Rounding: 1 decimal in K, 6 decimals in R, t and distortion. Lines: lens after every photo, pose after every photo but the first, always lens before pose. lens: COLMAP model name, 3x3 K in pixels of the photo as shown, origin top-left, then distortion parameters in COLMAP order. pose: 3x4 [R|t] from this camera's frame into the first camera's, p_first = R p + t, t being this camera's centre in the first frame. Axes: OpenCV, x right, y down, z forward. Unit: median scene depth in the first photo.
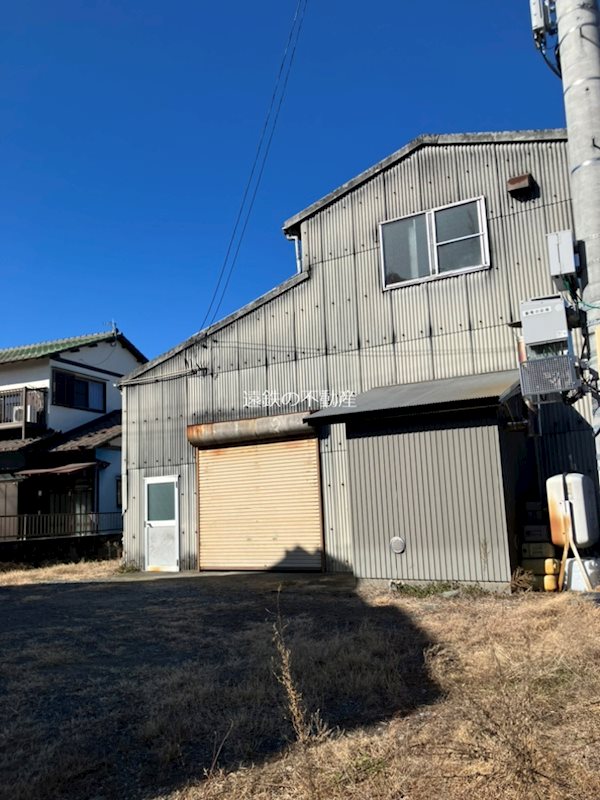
lens RADIAL K [[655.5, 0, 294.4], [0, 655.5, 408.1], [0, 0, 1]] dist [0.016686, -0.004132]
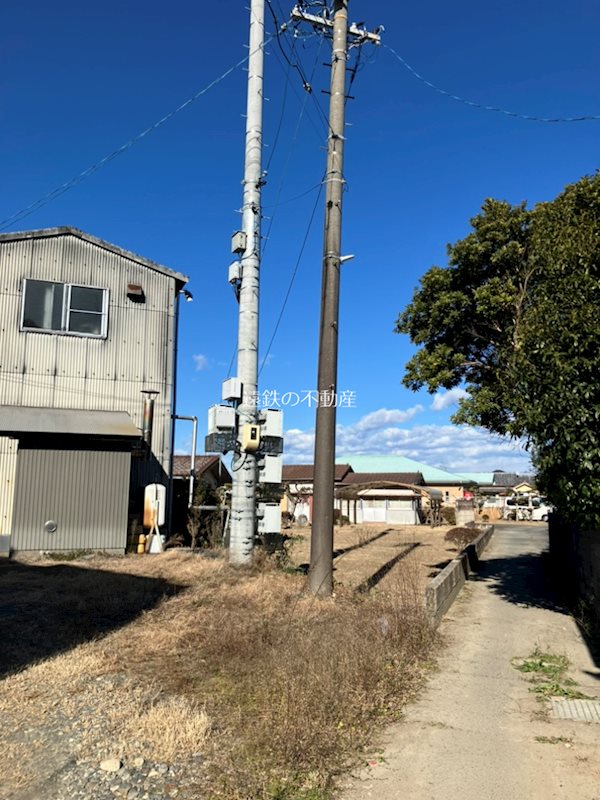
lens RADIAL K [[694.7, 0, 300.4], [0, 694.7, 393.4], [0, 0, 1]] dist [0.048926, -0.011005]
pose [[0.603557, 0.166654, 0.779708, -0.632668], [-0.151059, 0.984102, -0.093409, -0.015048], [-0.782879, -0.061404, 0.619136, -0.305271]]
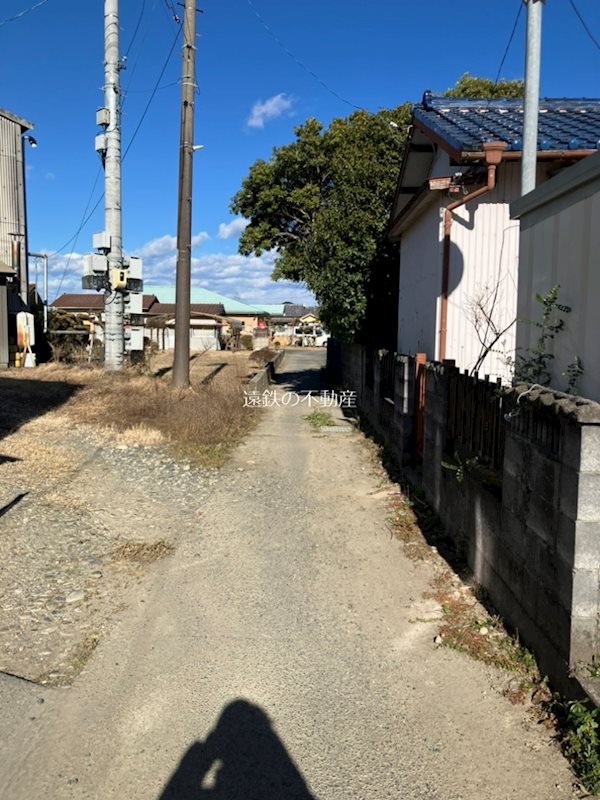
lens RADIAL K [[694.7, 0, 300.4], [0, 694.7, 393.4], [0, 0, 1]] dist [0.048926, -0.011005]
pose [[0.345434, -0.036005, 0.937752, -1.076662], [-0.167608, 0.980830, 0.099400, -0.011355], [-0.923354, -0.191511, 0.332777, -0.456341]]
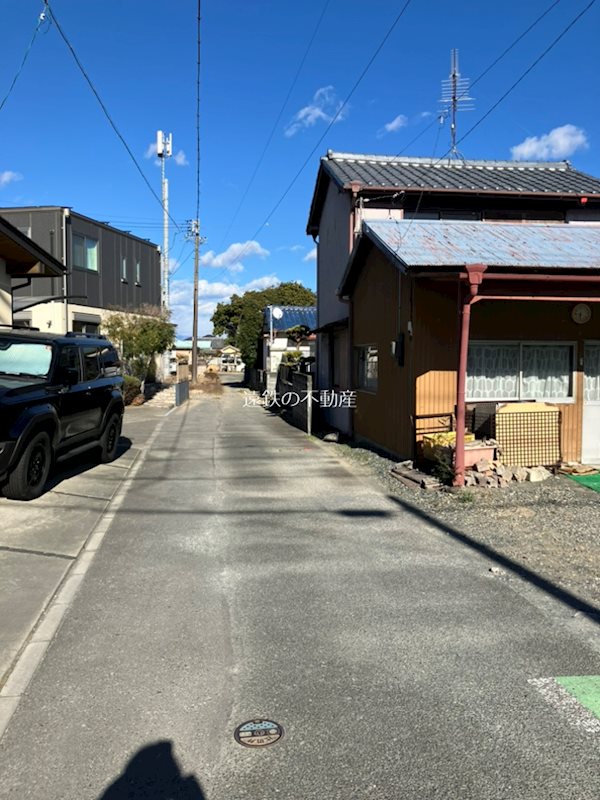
lens RADIAL K [[694.7, 0, 300.4], [0, 694.7, 393.4], [0, 0, 1]] dist [0.048926, -0.011005]
pose [[0.231442, -0.003845, 0.972841, -3.701424], [-0.156353, 0.986846, 0.041098, -0.051371], [-0.960202, -0.161619, 0.227797, -1.311403]]
